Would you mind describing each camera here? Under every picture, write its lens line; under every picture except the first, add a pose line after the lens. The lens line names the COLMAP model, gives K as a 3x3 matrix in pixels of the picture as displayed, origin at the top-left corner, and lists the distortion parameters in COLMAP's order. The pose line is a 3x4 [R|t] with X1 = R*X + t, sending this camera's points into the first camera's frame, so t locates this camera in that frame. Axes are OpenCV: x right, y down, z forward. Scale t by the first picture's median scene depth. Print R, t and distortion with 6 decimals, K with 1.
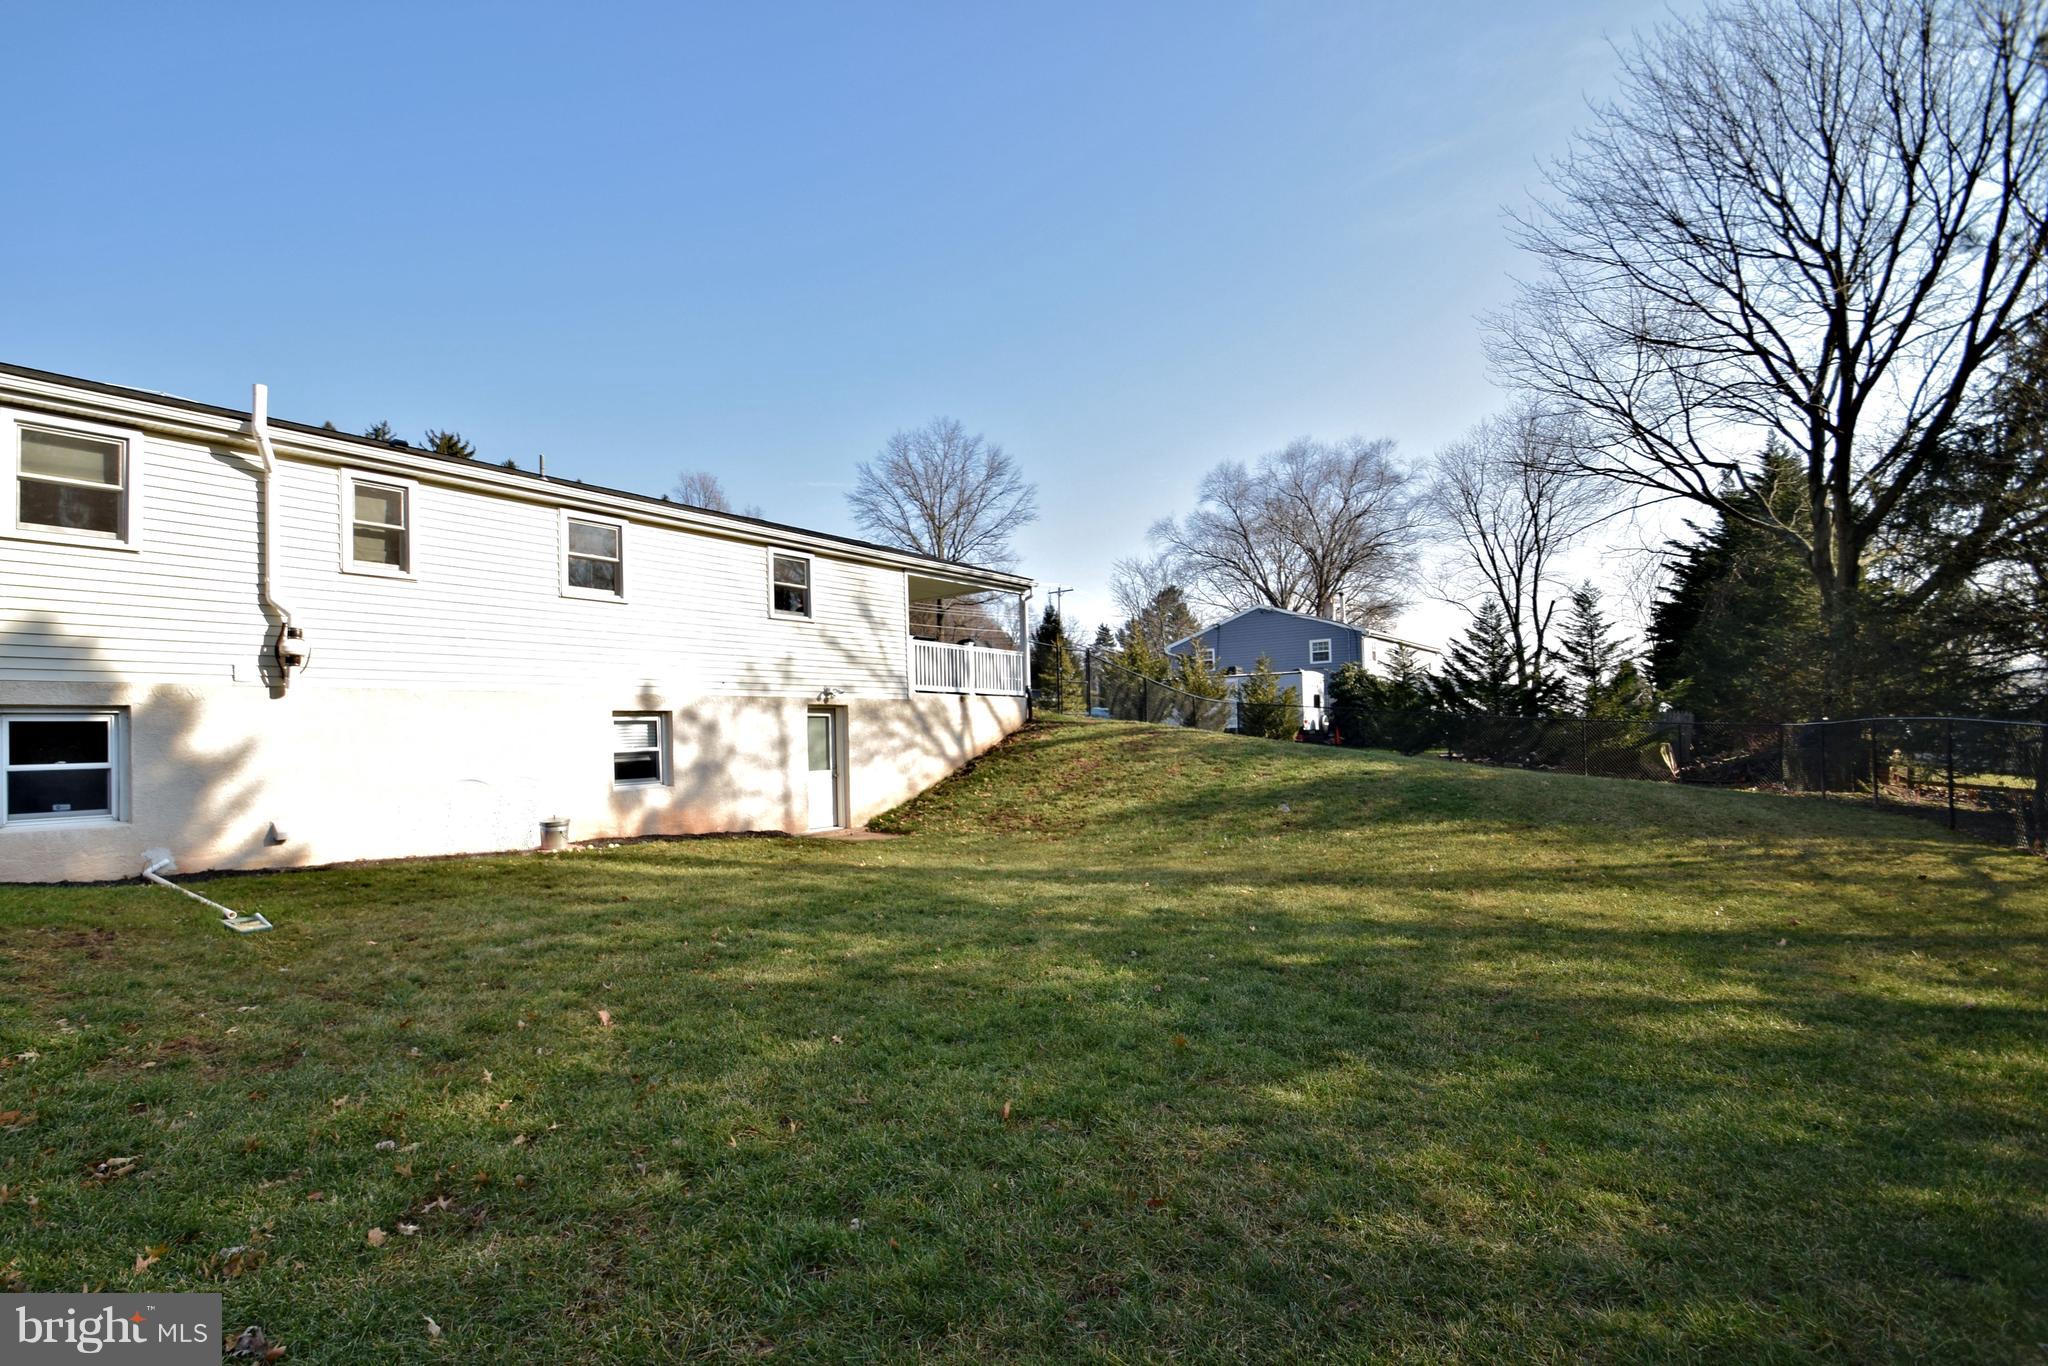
lens RADIAL K [[935.4, 0, 980.2], [0, 935.4, 721.7], [0, 0, 1]] dist [0.000852, -0.010779]
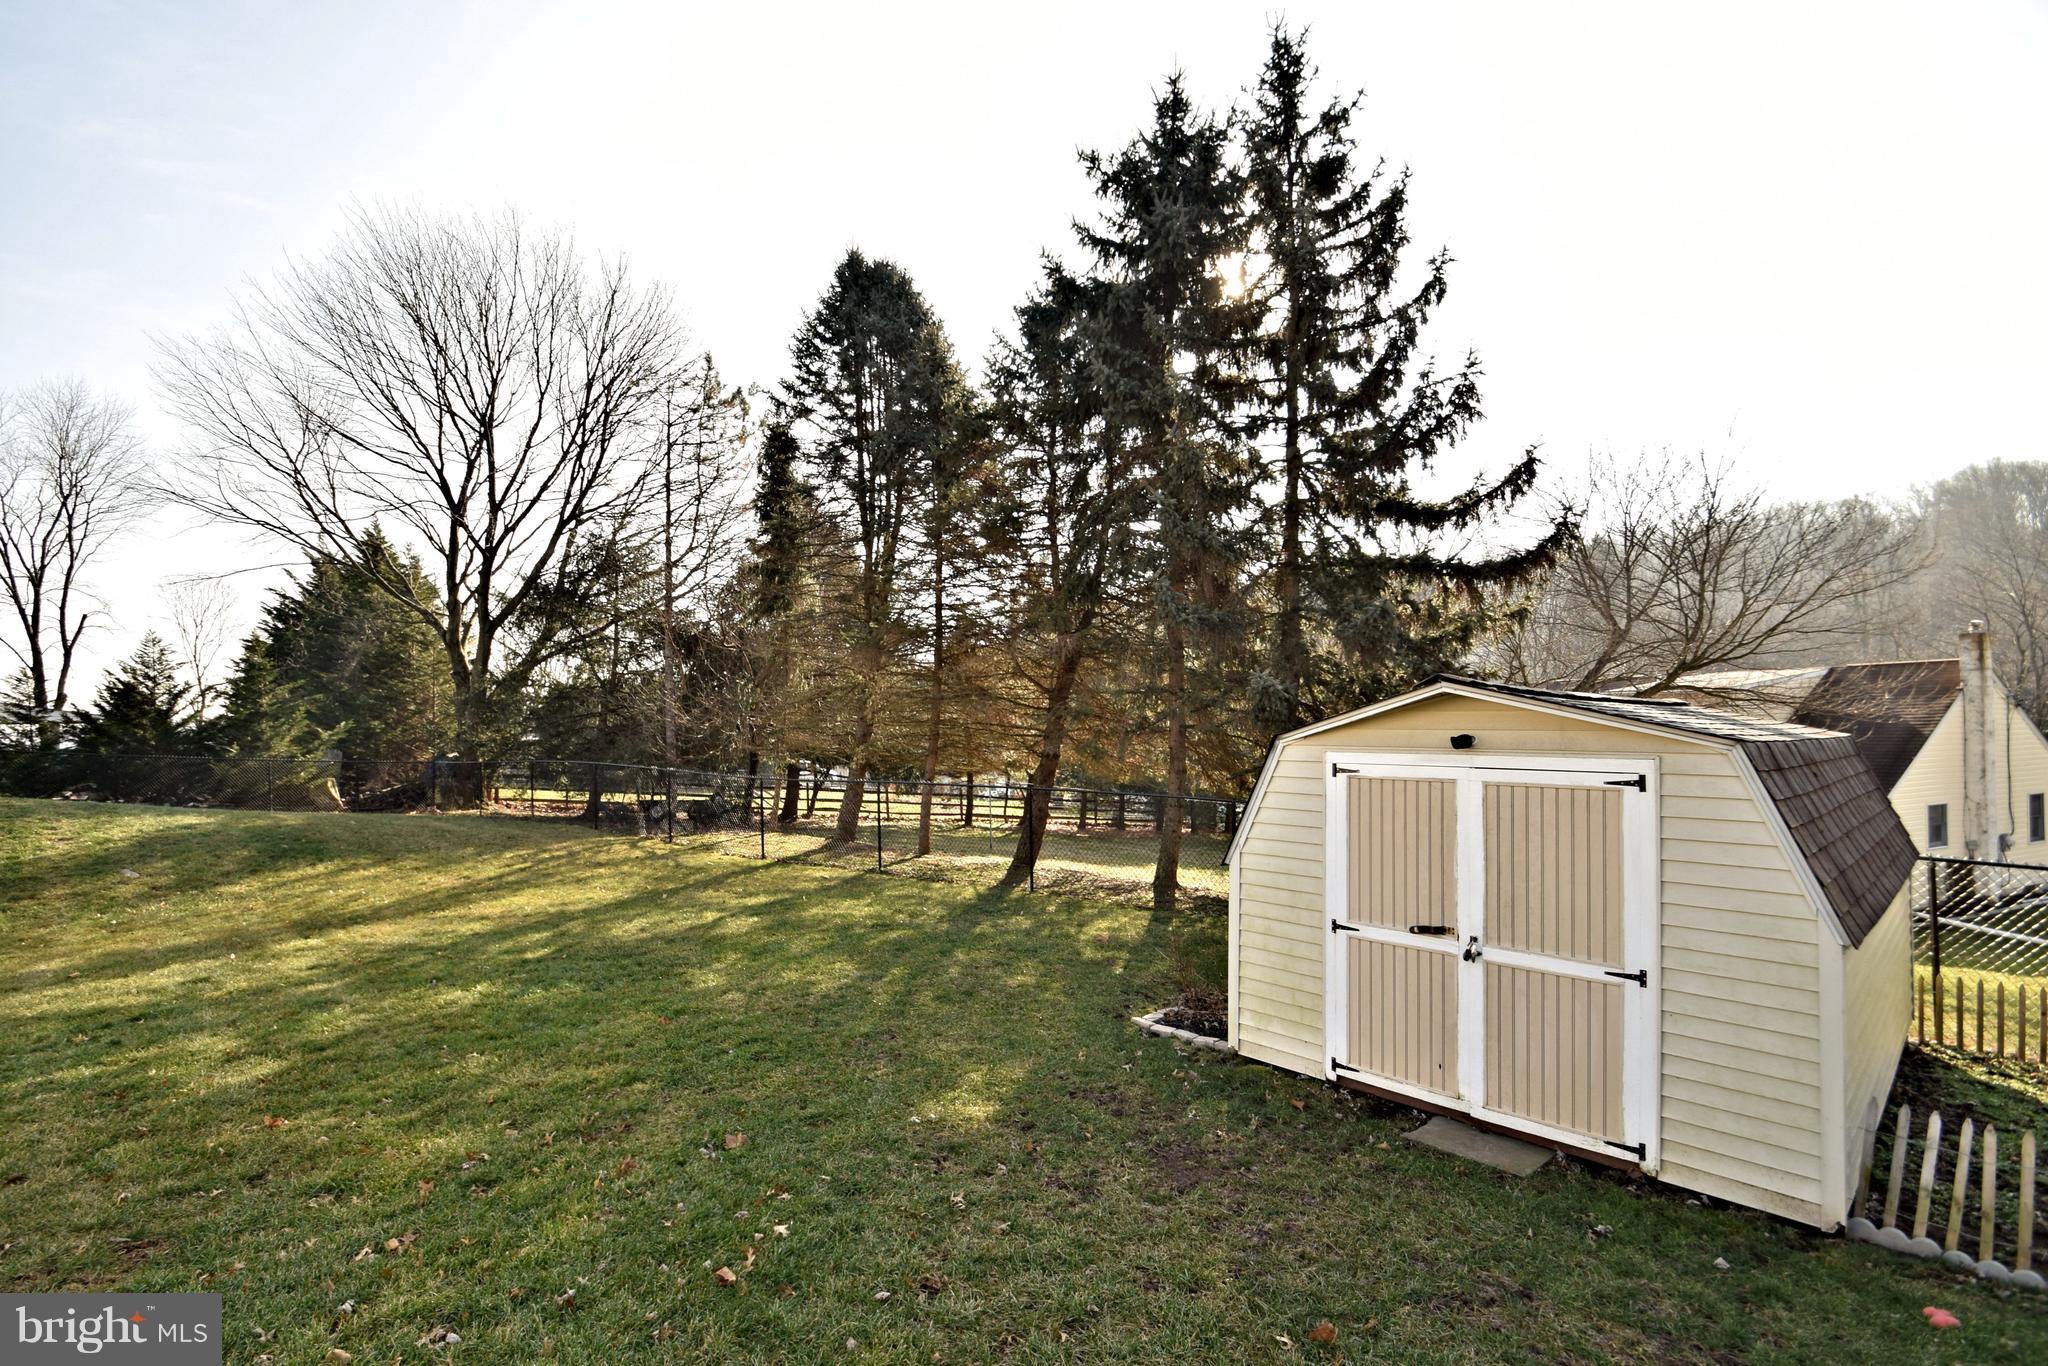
lens RADIAL K [[935.4, 0, 980.2], [0, 935.4, 721.7], [0, 0, 1]] dist [0.000852, -0.010779]
pose [[0.184249, 0.019558, 0.982685, -0.369859], [0.000937, 0.999798, -0.020074, -0.033295], [-0.982879, 0.004619, 0.184194, 0.001730]]
